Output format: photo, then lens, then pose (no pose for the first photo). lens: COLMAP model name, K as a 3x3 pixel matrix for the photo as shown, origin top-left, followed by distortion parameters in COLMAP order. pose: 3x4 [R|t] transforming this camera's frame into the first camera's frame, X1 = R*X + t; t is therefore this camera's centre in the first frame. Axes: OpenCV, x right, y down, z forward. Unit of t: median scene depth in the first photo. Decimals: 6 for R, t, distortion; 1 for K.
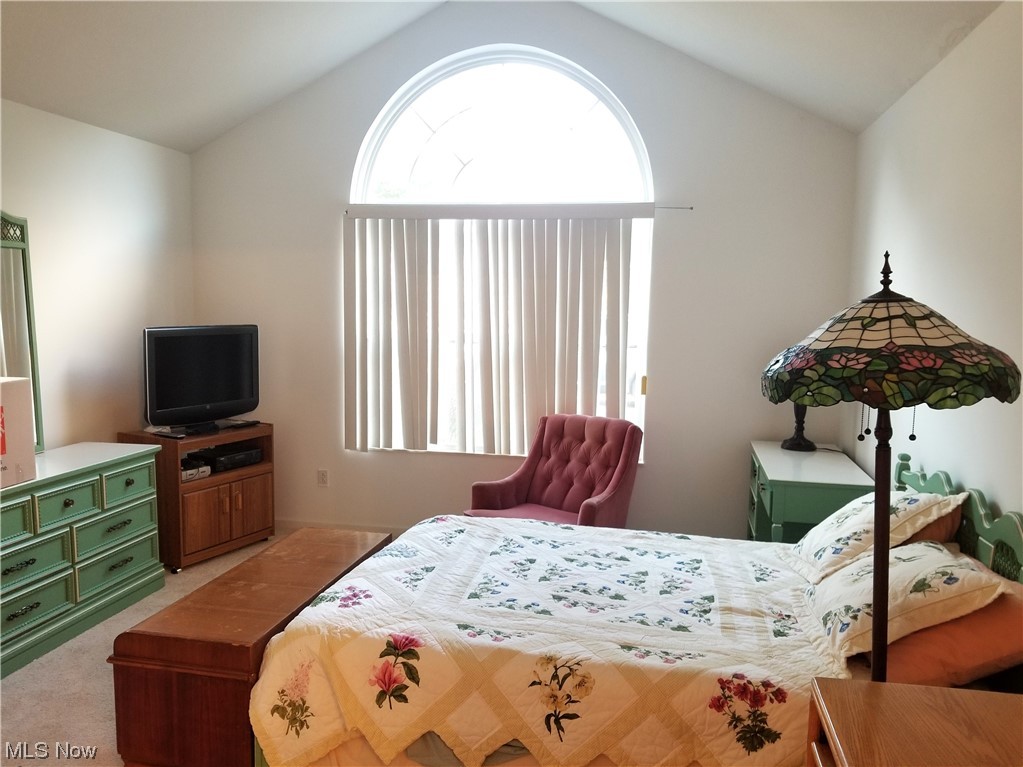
lens RADIAL K [[794.3, 0, 529.9], [0, 794.3, 388.2], [0, 0, 1]] dist [0.096641, -0.195119]
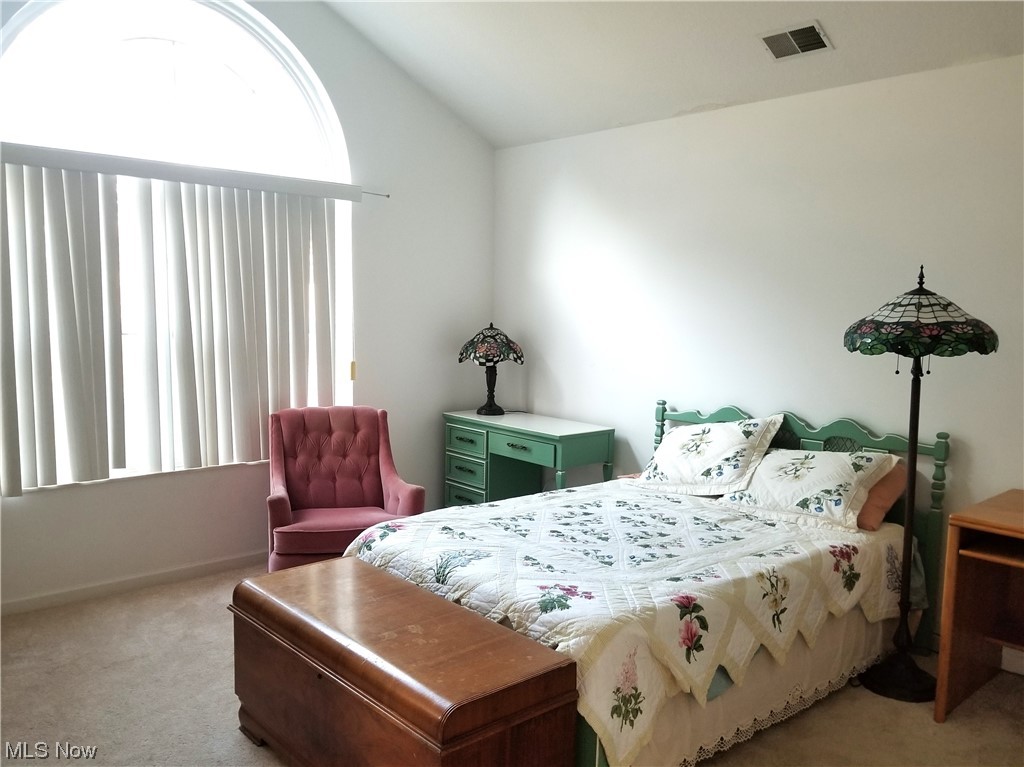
lens RADIAL K [[813.2, 0, 508.9], [0, 813.2, 392.0], [0, 0, 1]] dist [0.110102, -0.187133]
pose [[0.608319, -0.094241, 0.788077, -1.017930], [0.072390, 0.995375, 0.063153, -0.052107], [-0.790384, 0.018632, 0.612328, 0.426668]]
